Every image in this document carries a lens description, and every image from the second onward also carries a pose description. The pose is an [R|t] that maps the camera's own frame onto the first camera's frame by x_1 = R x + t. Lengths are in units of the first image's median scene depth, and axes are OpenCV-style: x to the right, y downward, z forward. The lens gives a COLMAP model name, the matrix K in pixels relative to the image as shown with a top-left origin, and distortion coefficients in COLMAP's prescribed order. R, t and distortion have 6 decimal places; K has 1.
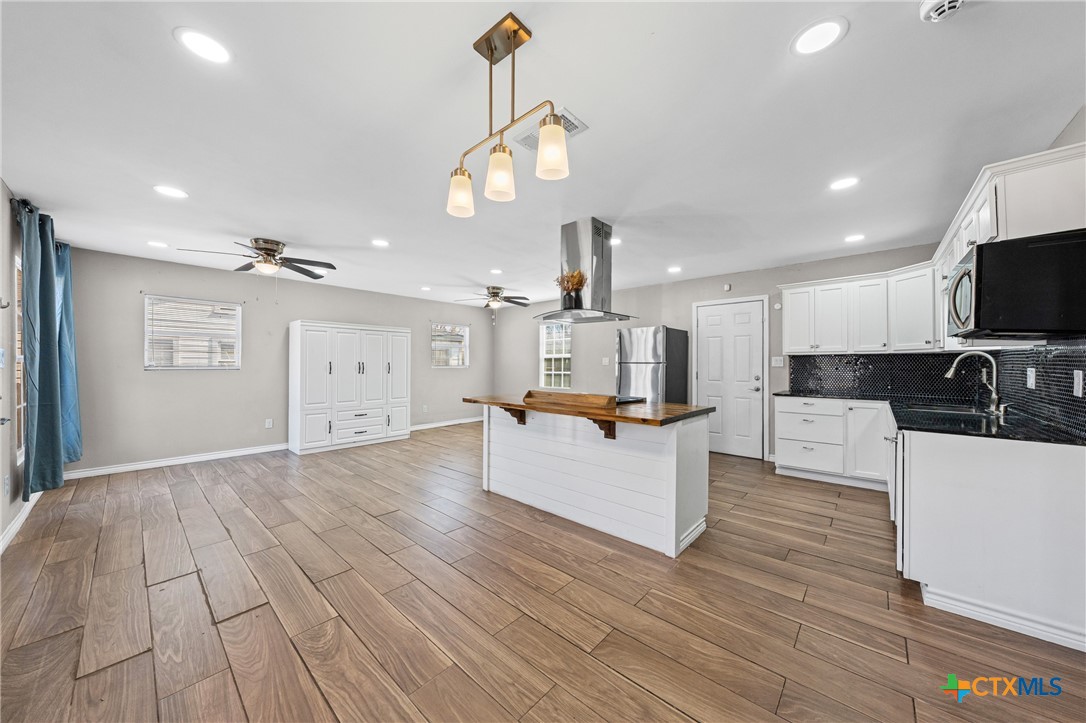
lens RADIAL K [[372.6, 0, 543.0], [0, 372.6, 361.5], [0, 0, 1]] dist [-0.001527, -0.000025]
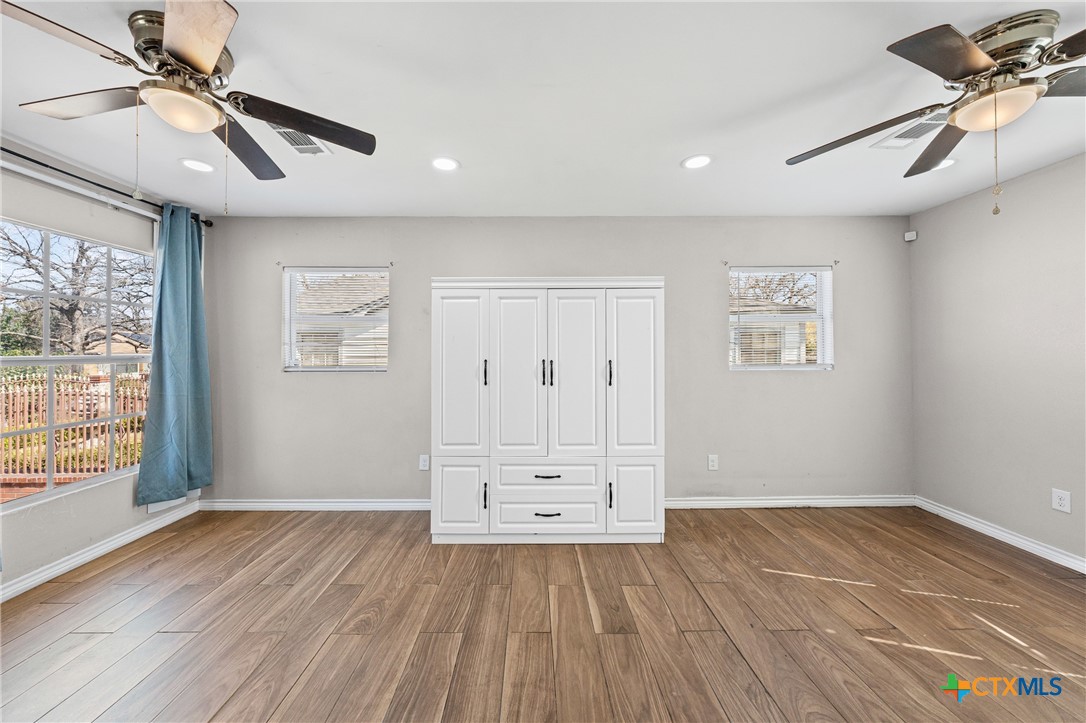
lens RADIAL K [[377.2, 0, 530.9], [0, 377.2, 347.0], [0, 0, 1]] dist [-0.000672, 0.000058]
pose [[0.664706, -0.017411, -0.746902, -0.180962], [0.011325, 0.999848, -0.013229, -0.009529], [0.747019, 0.000334, 0.664802, 0.783019]]
